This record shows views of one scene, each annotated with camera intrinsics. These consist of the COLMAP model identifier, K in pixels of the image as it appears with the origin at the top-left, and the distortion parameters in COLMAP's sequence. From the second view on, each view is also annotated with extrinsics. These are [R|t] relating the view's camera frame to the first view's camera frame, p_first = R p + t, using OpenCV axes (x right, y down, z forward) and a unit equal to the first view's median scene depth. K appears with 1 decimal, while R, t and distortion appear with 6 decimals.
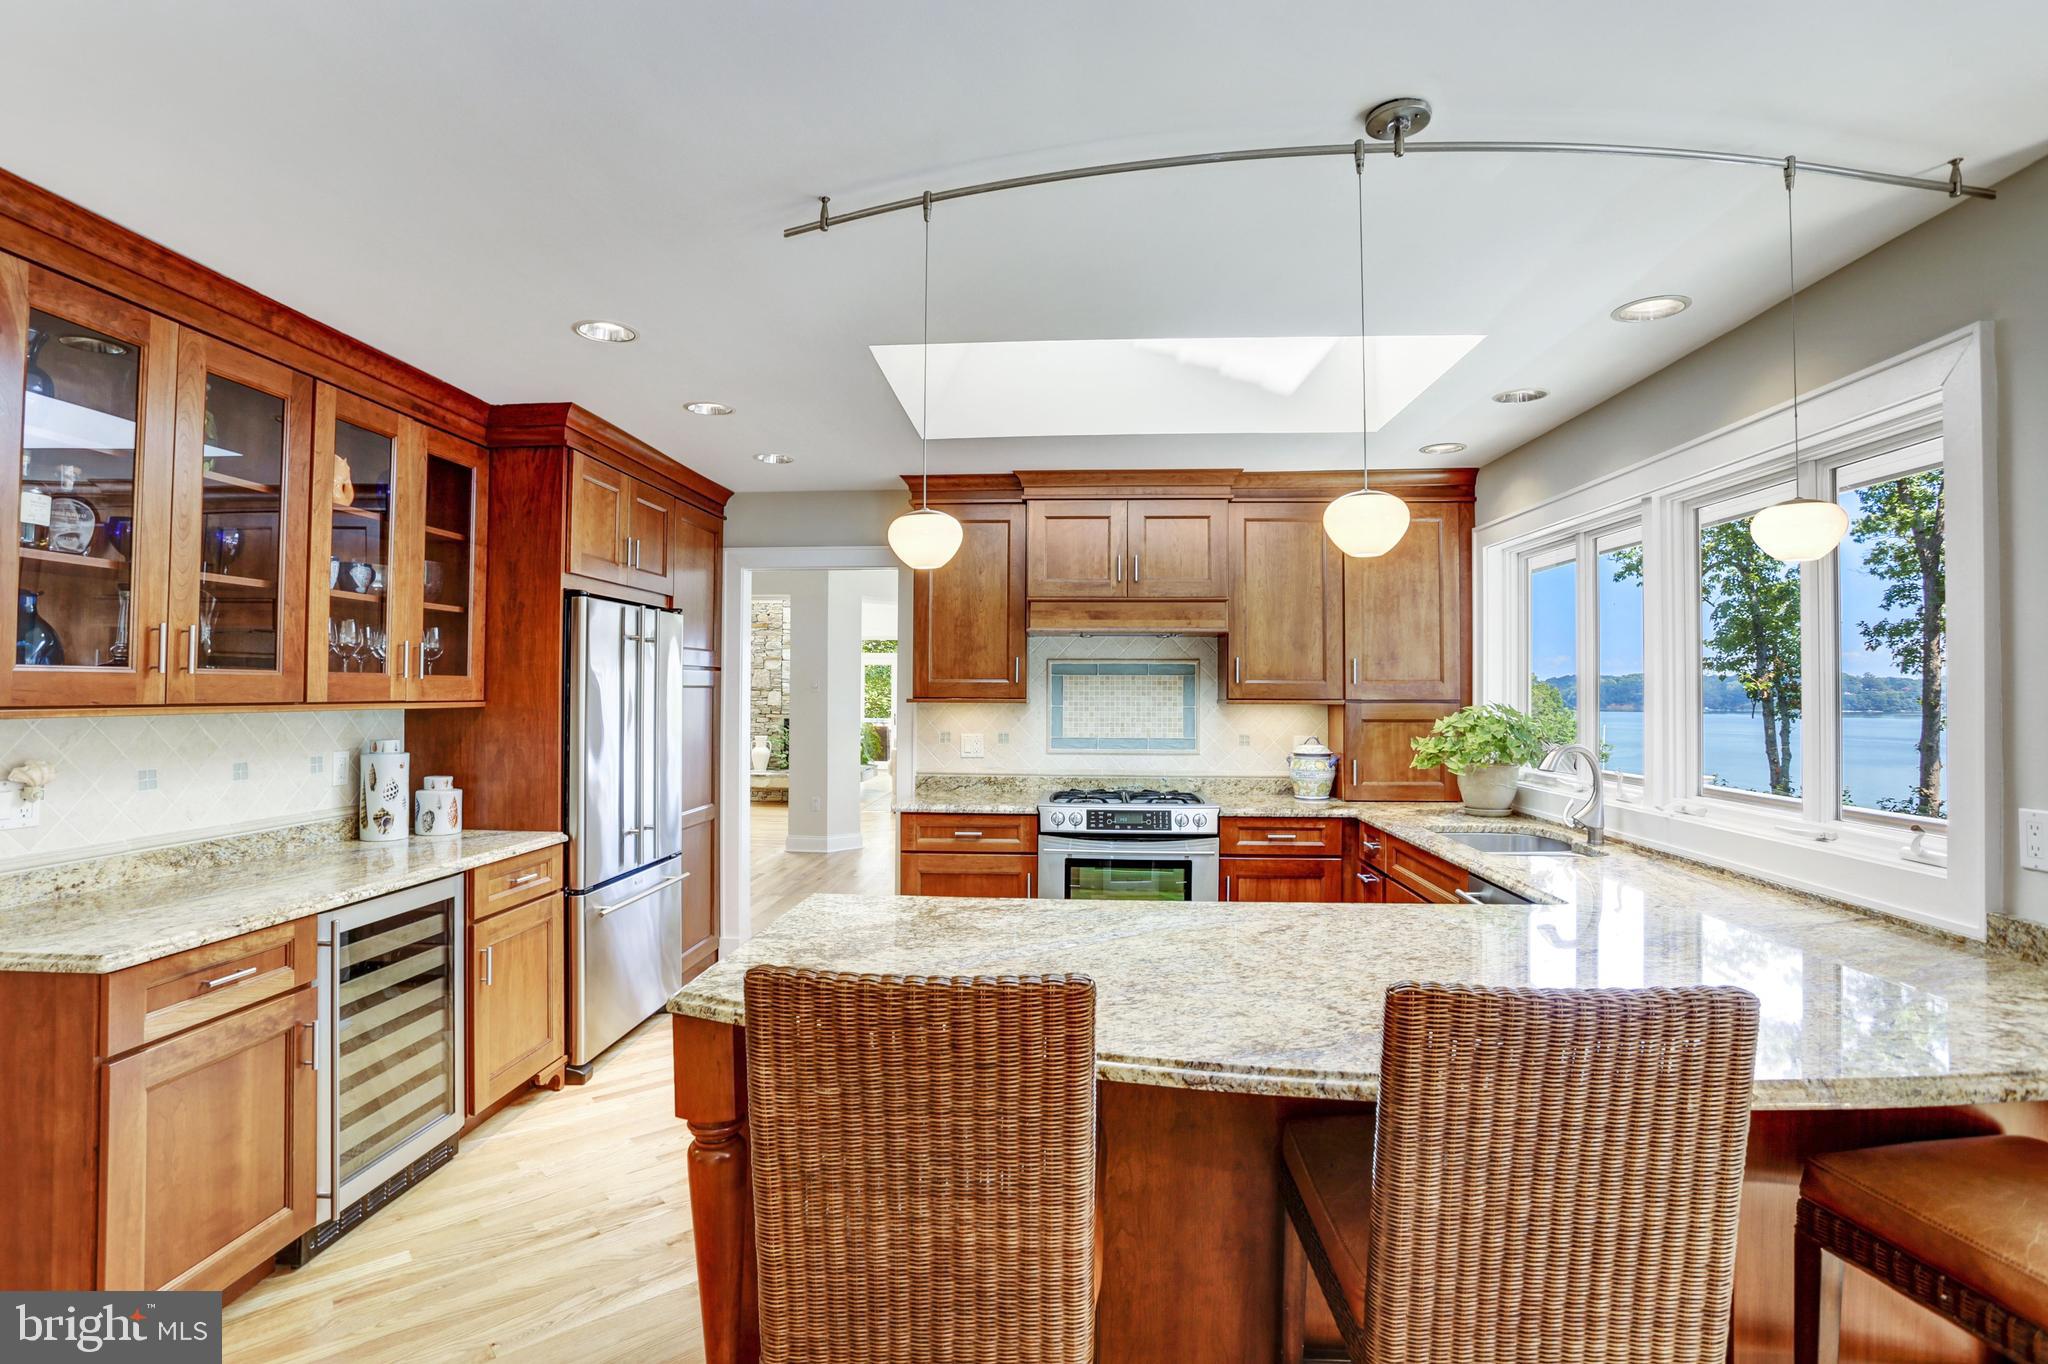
lens RADIAL K [[993.8, 0, 1024.0], [0, 993.8, 682.0], [0, 0, 1]] dist [-0.086364, 0.034368]
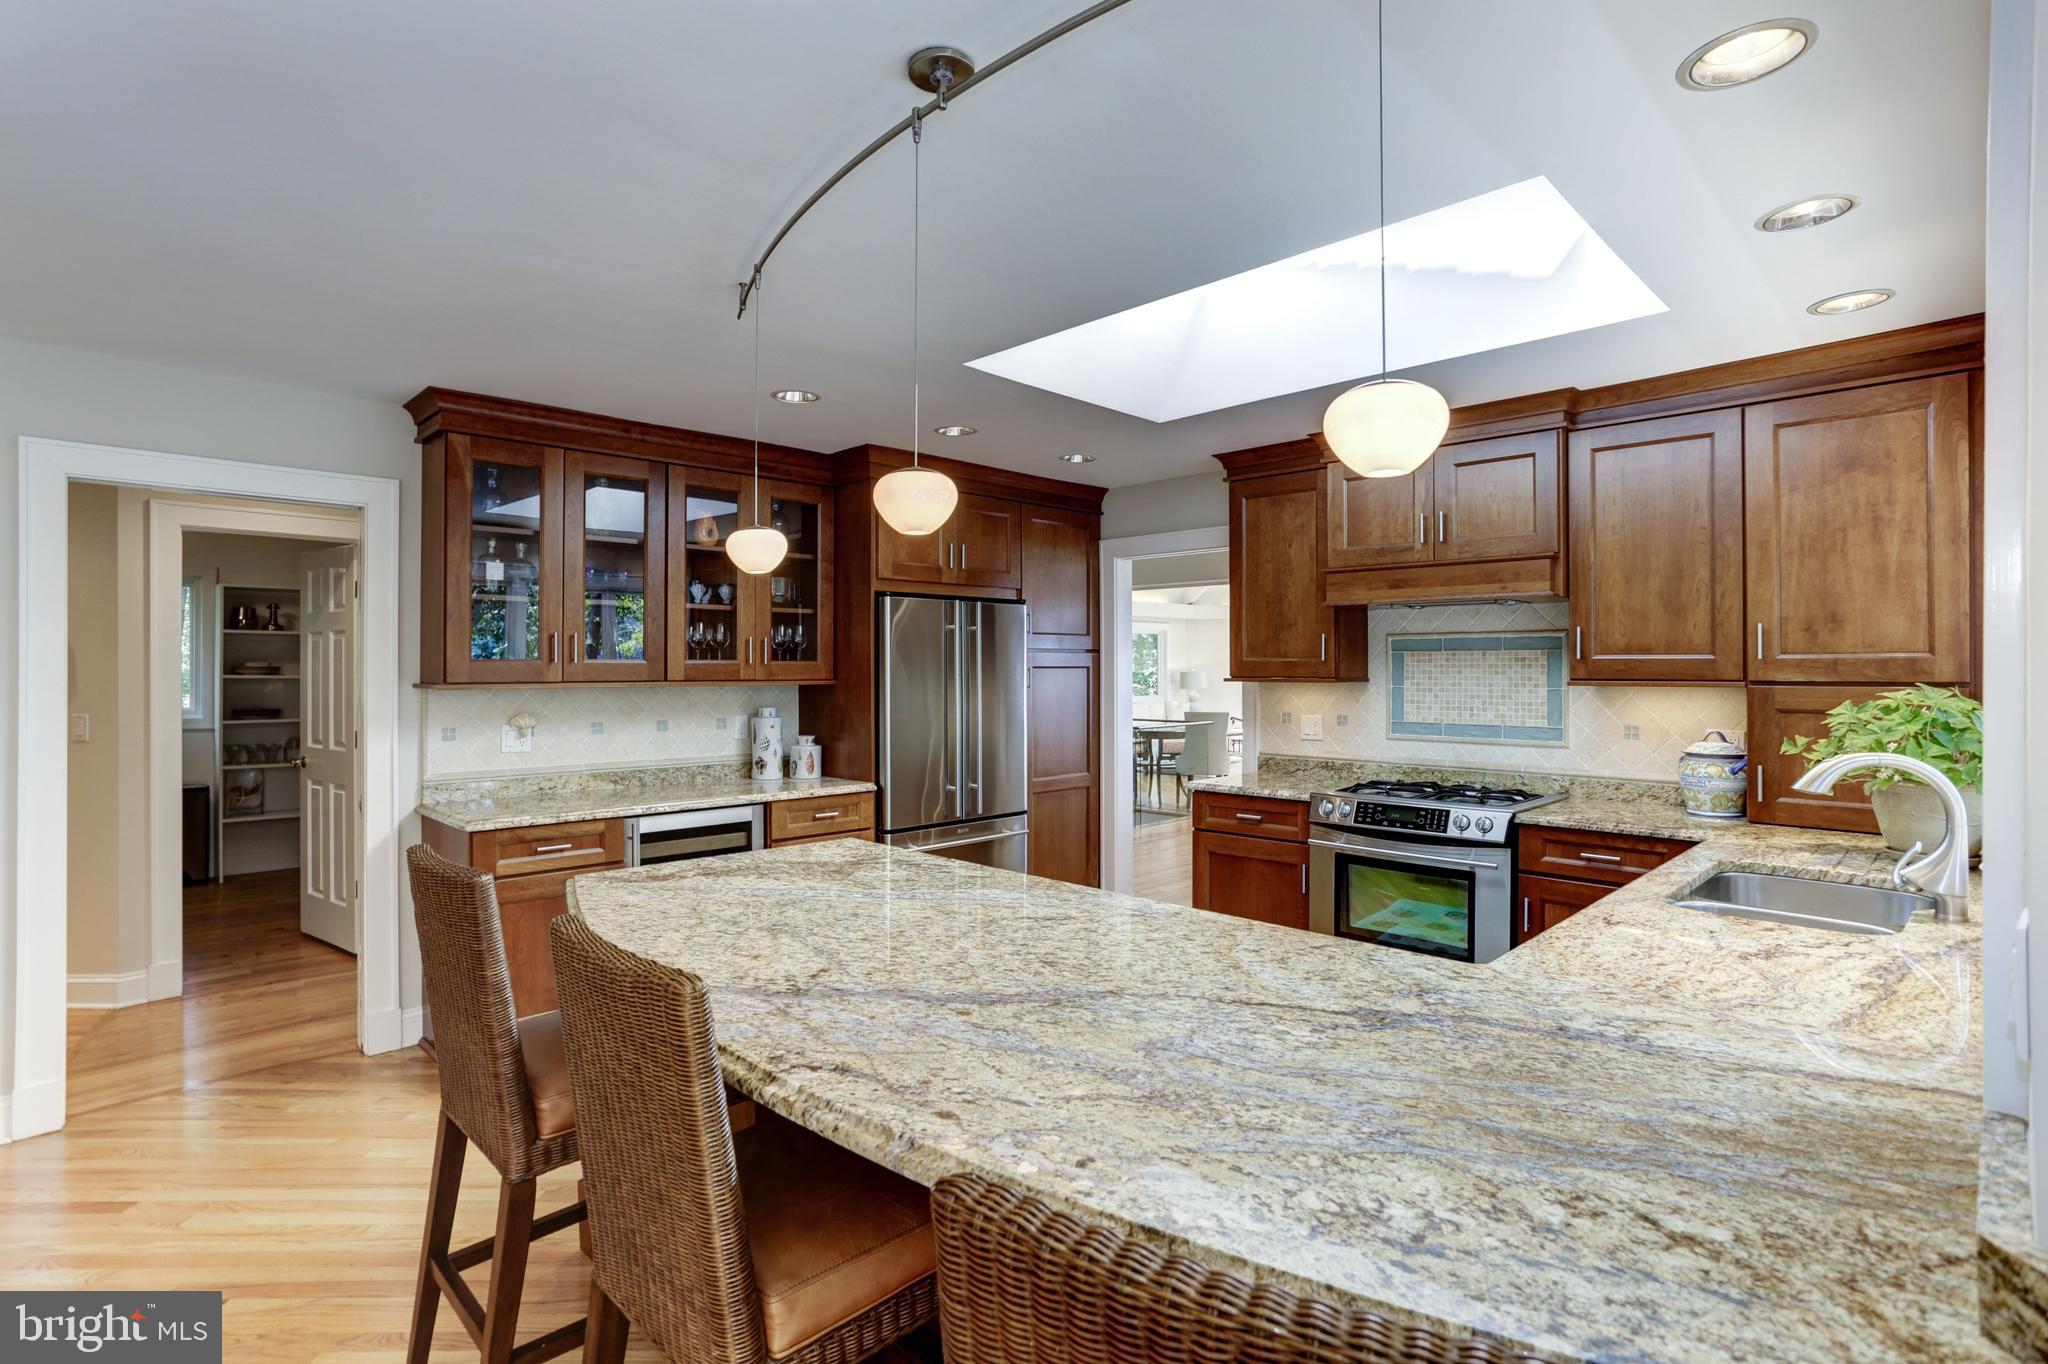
lens RADIAL K [[999.8, 0, 1024.0], [0, 999.8, 682.0], [0, 0, 1]] dist [-0.060972, 0.034222]
pose [[0.750843, 0.004284, -0.660467, 0.423315], [0.010289, 0.999782, 0.018182, 0.000515], [0.660401, -0.020447, 0.750635, 0.121020]]
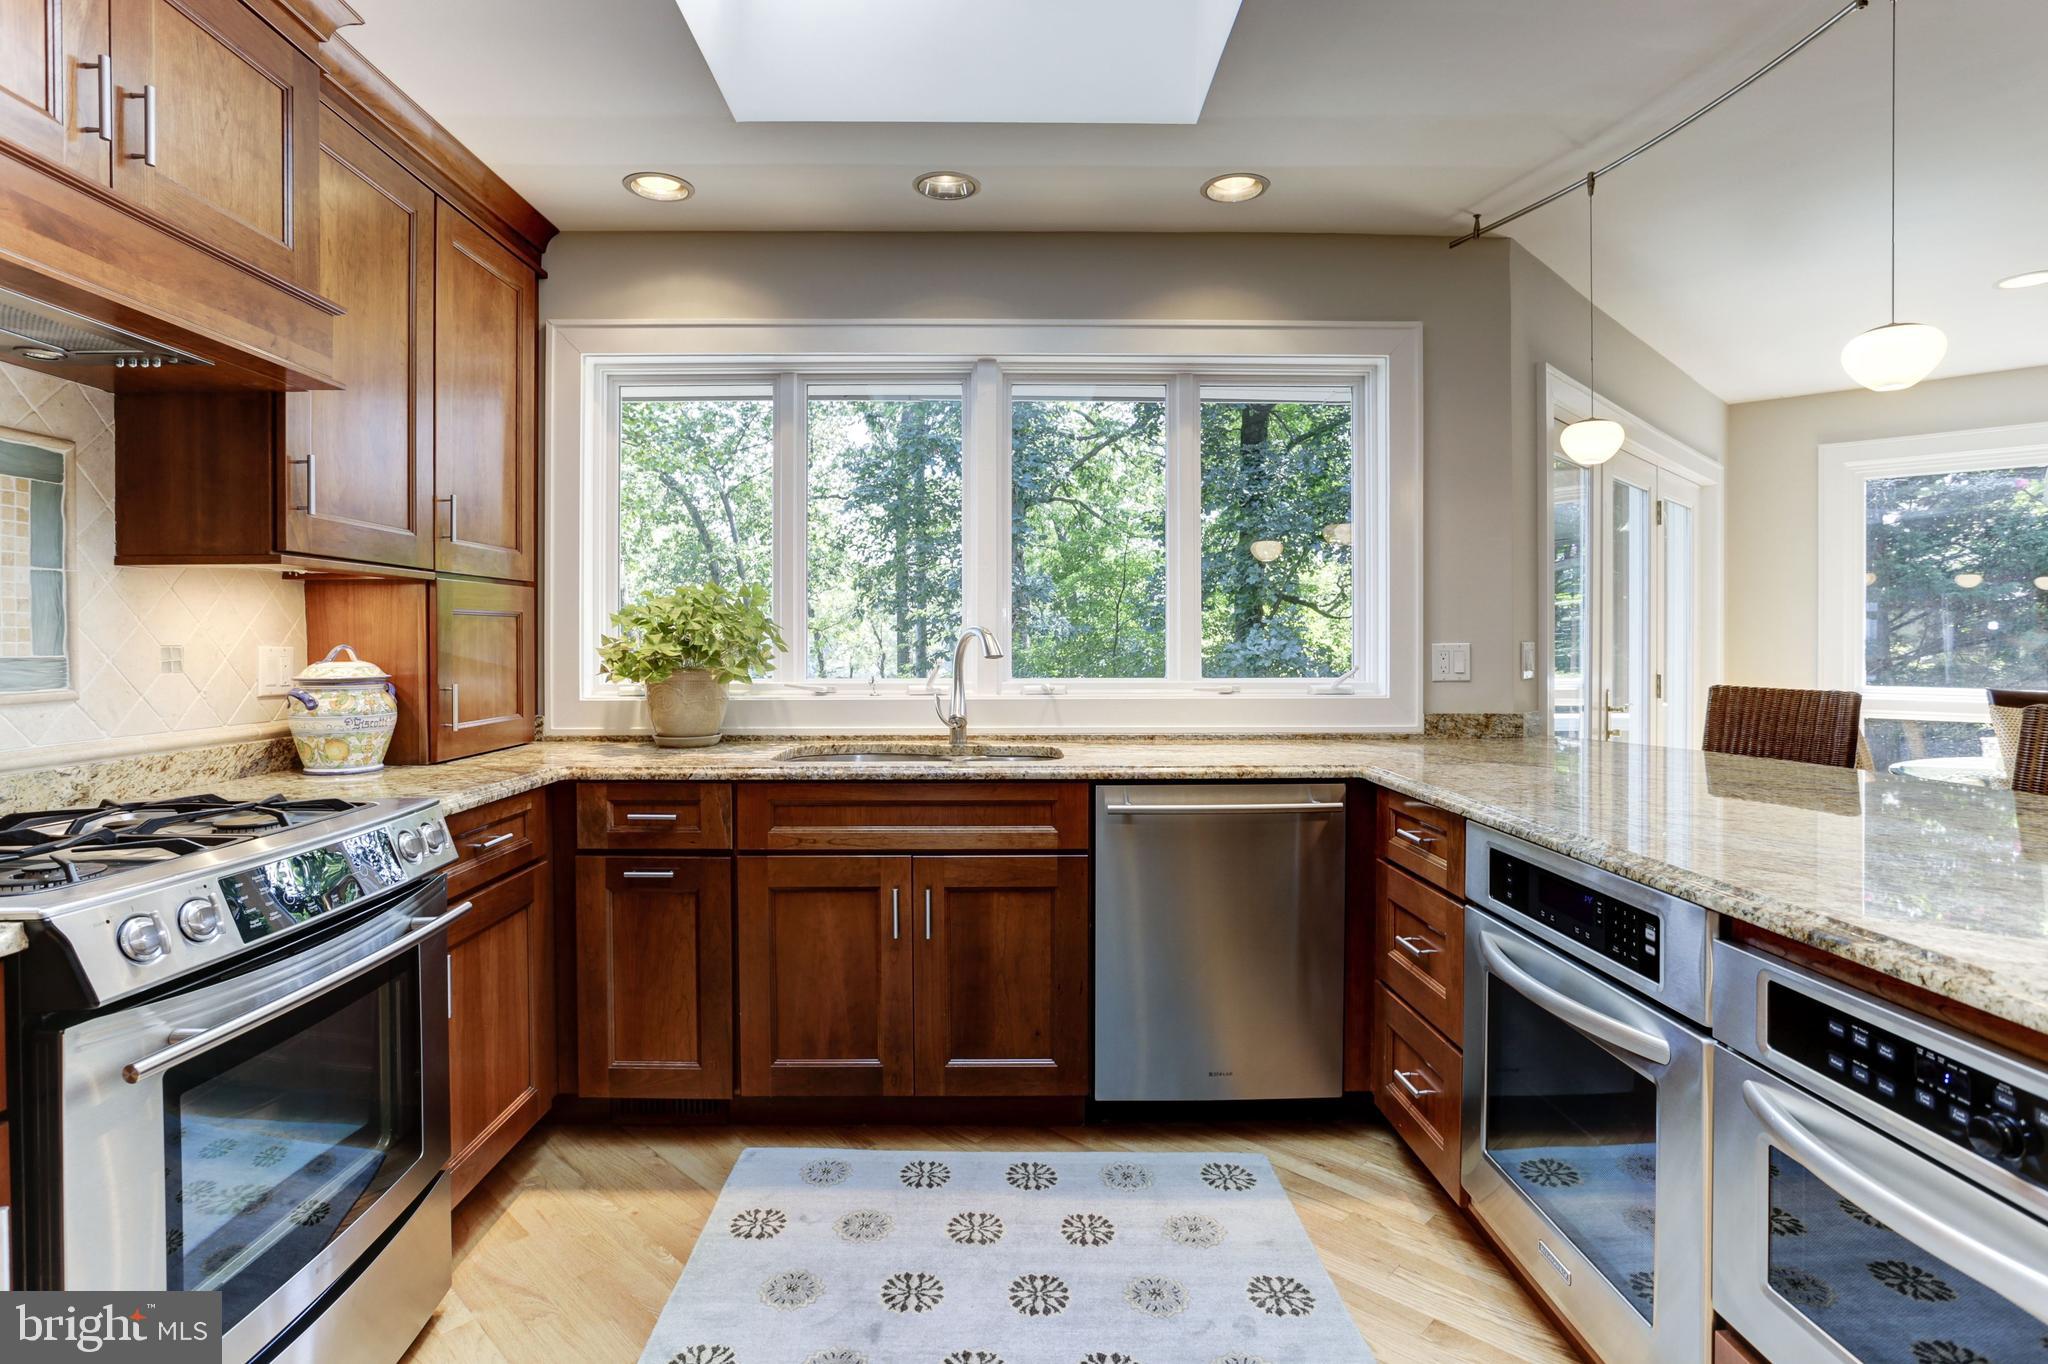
lens RADIAL K [[1011.2, 0, 1024.0], [0, 1011.2, 682.0], [0, 0, 1]] dist [-0.001328, -0.000156]
pose [[-0.083026, -0.044364, 0.995559, -0.250903], [-0.007807, 0.999007, 0.043867, 0.053488], [-0.996517, -0.004130, -0.083290, 0.775499]]
